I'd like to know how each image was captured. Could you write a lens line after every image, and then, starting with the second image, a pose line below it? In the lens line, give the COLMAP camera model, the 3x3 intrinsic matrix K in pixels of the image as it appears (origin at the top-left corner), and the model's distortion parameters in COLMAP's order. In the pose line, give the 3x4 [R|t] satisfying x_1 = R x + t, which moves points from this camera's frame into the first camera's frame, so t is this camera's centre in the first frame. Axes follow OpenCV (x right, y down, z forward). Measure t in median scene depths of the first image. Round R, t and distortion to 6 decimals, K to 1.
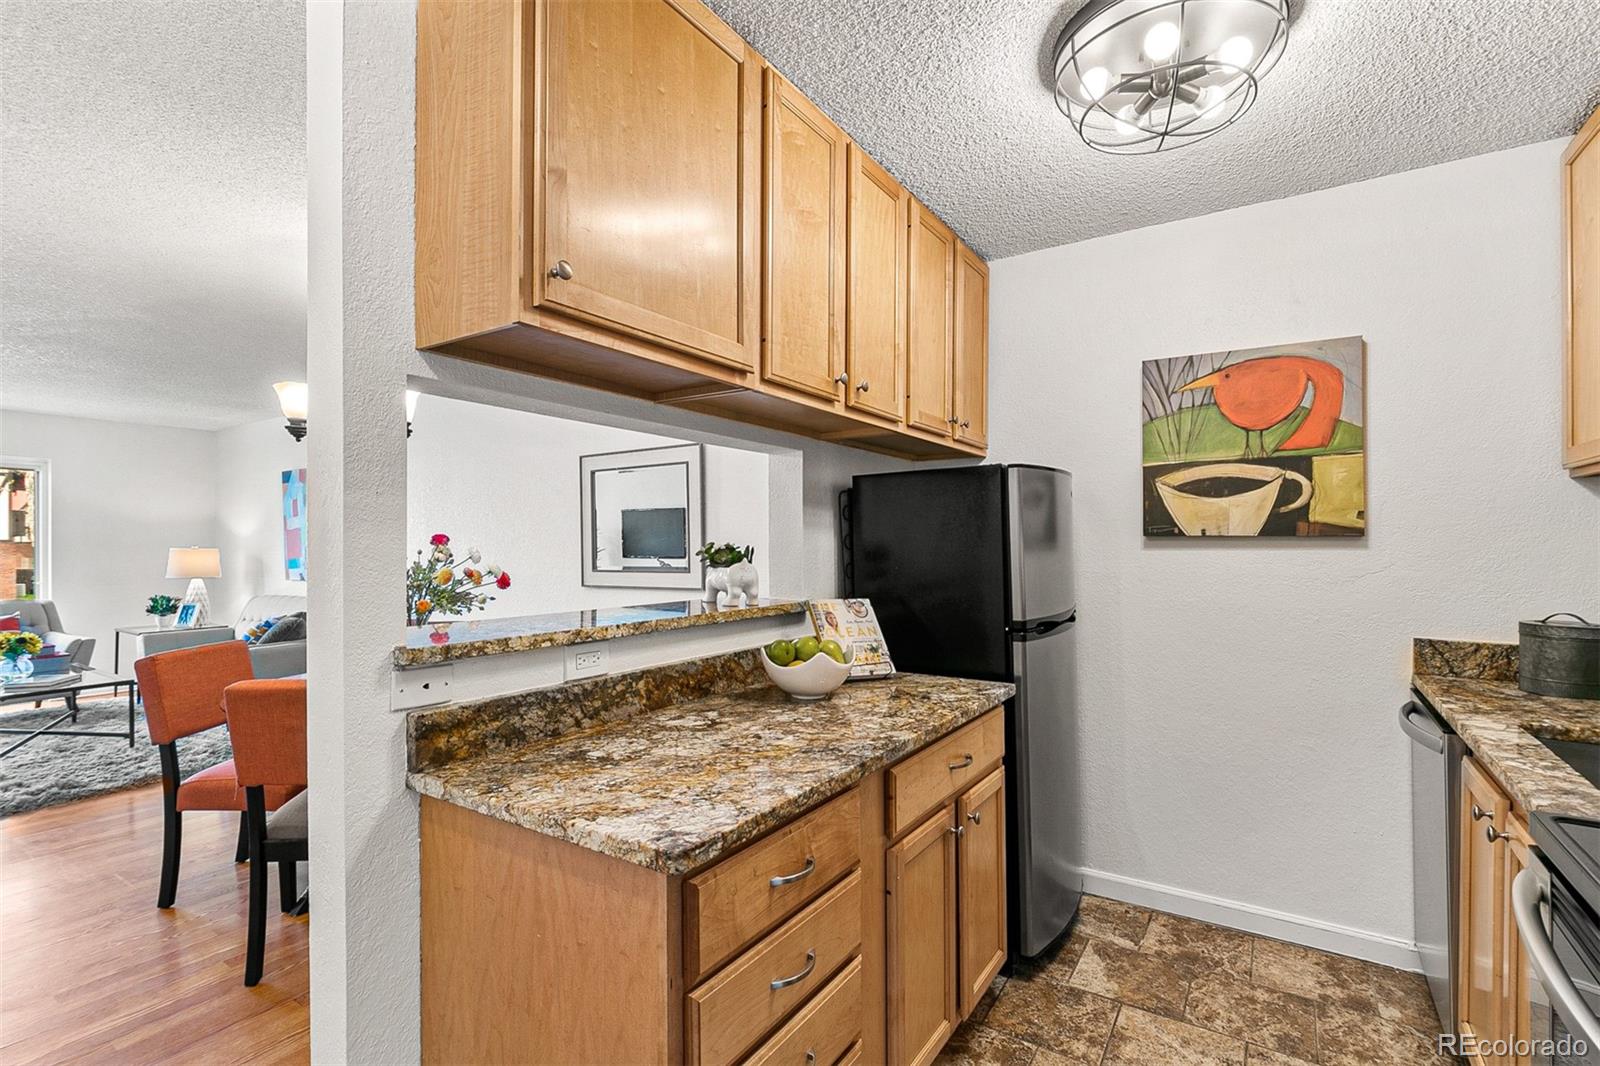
lens RADIAL K [[753.2, 0, 795.0], [0, 753.2, 546.2], [0, 0, 1]] dist [-0.002855, -0.000130]
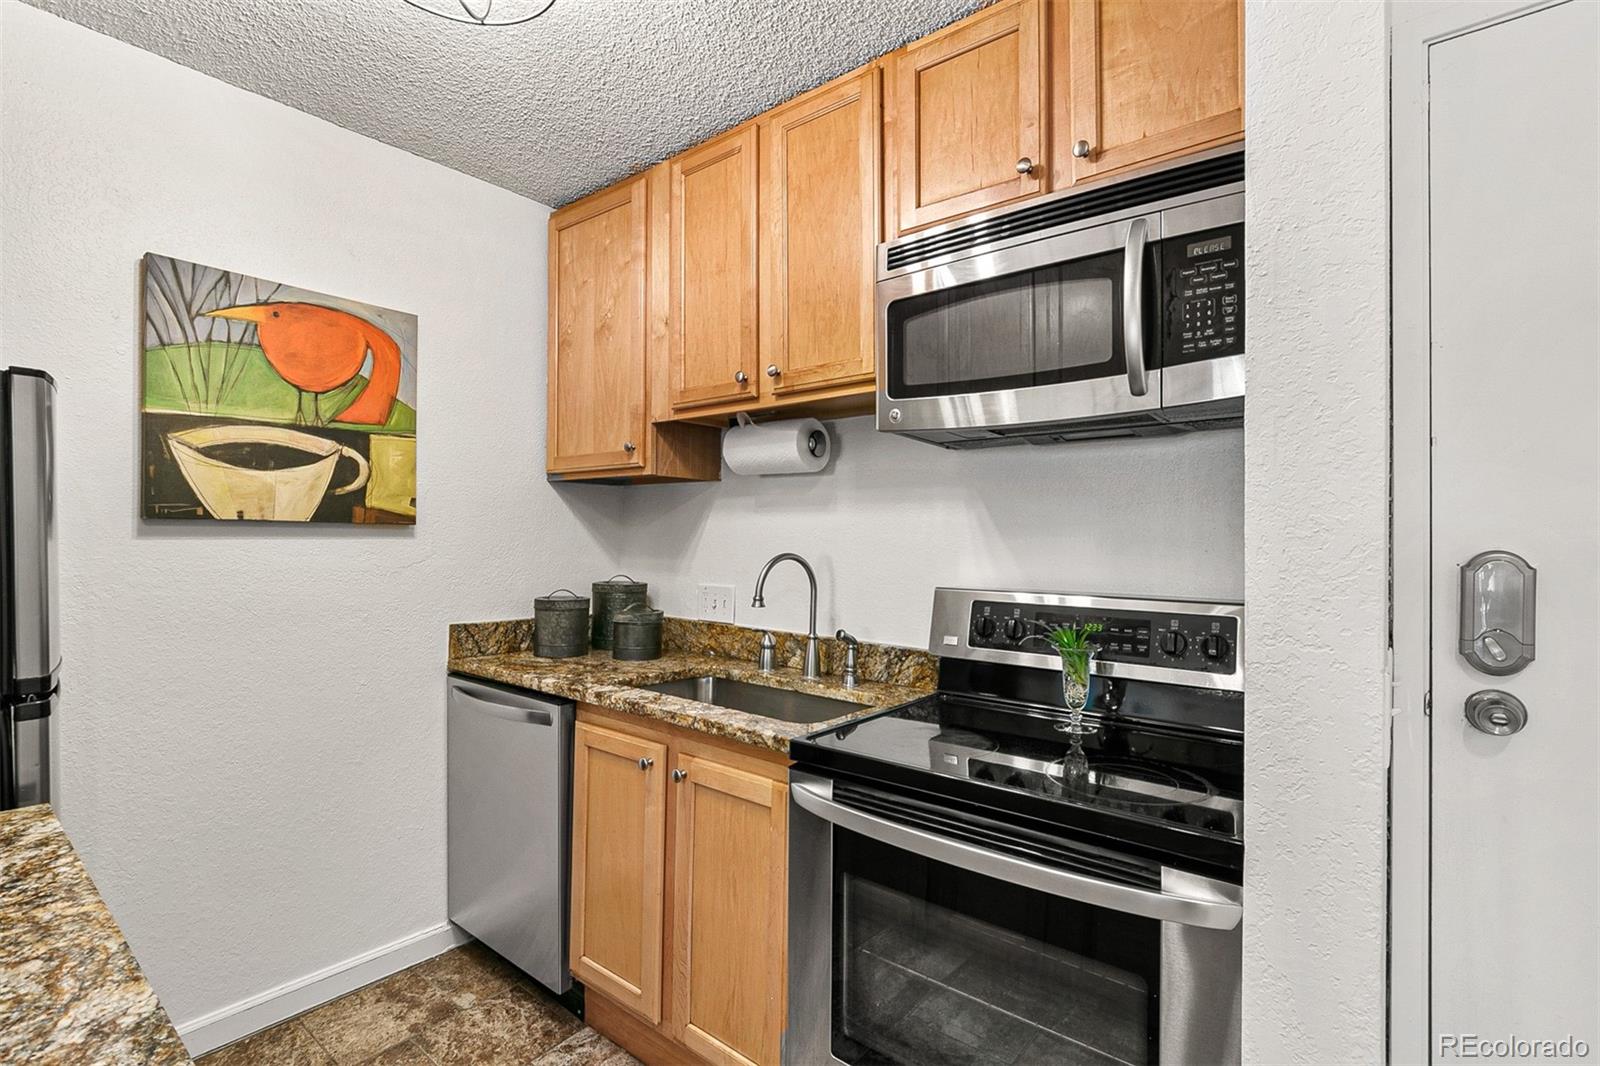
lens RADIAL K [[753.7, 0, 800.0], [0, 753.7, 533.0], [0, 0, 1]] dist [-0.001252, -0.001141]
pose [[0.094747, 0.006472, 0.995480, -0.159492], [-0.004865, 0.999970, -0.006038, 0.000928], [-0.995489, -0.004271, 0.094776, 0.430116]]
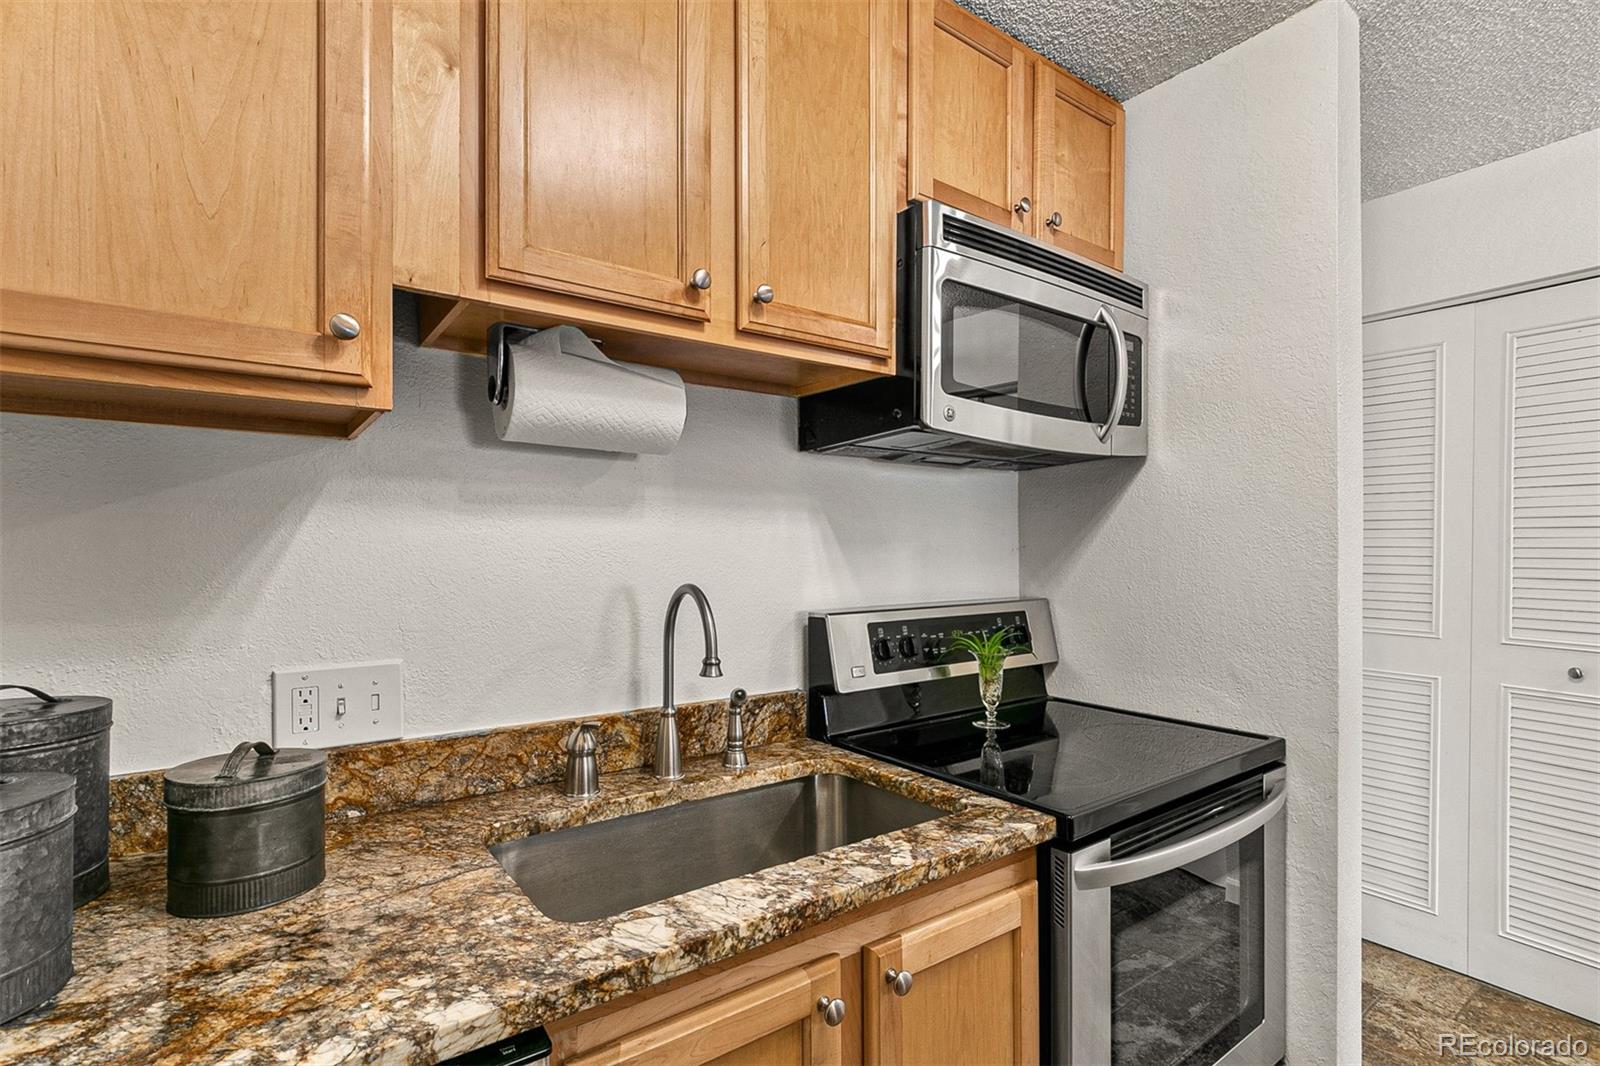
lens RADIAL K [[744.5, 0, 799.4], [0, 744.5, 537.1], [0, 0, 1]] dist [-0.001124, -0.000242]
pose [[-0.934708, 0.010386, 0.355265, 0.480557], [0.006732, 0.999911, -0.011520, -0.007646], [-0.355353, -0.008376, -0.934695, 1.034499]]
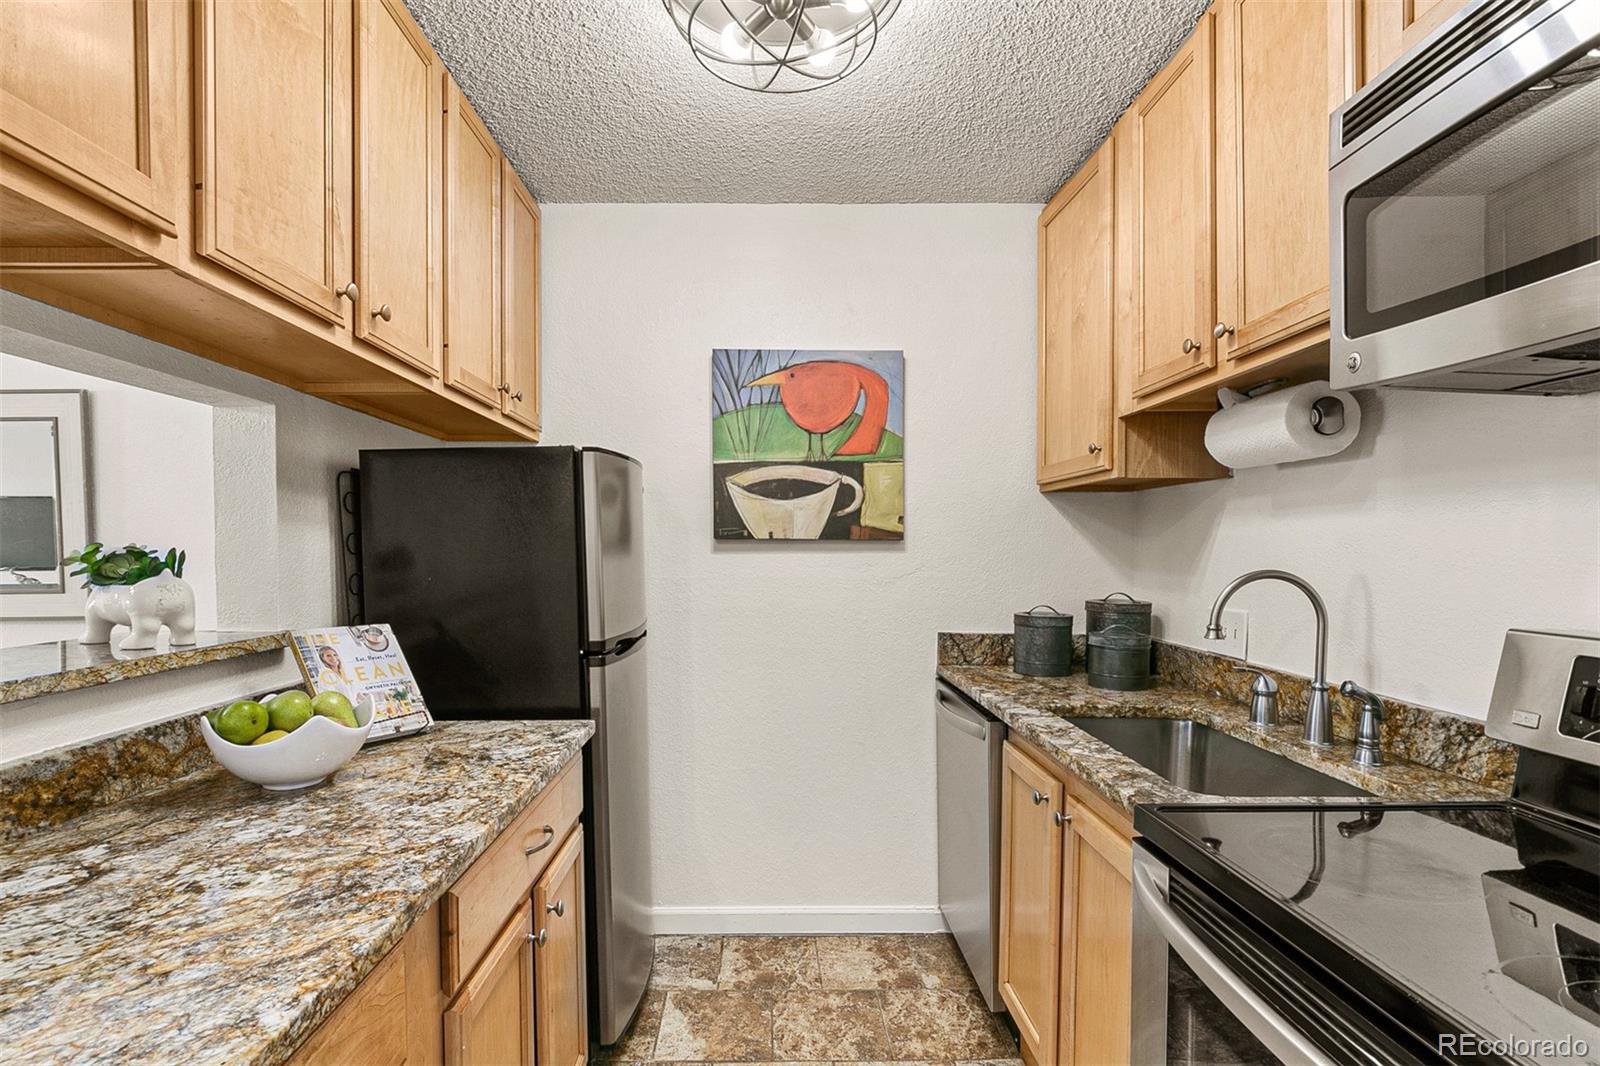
lens RADIAL K [[767.3, 0, 773.6], [0, 767.3, 566.0], [0, 0, 1]] dist [-0.003327, -0.001154]
pose [[0.828541, -0.012185, 0.559796, -0.006022], [0.002144, 0.999825, 0.018590, 0.002815], [-0.559925, -0.014202, 0.828422, 0.205598]]
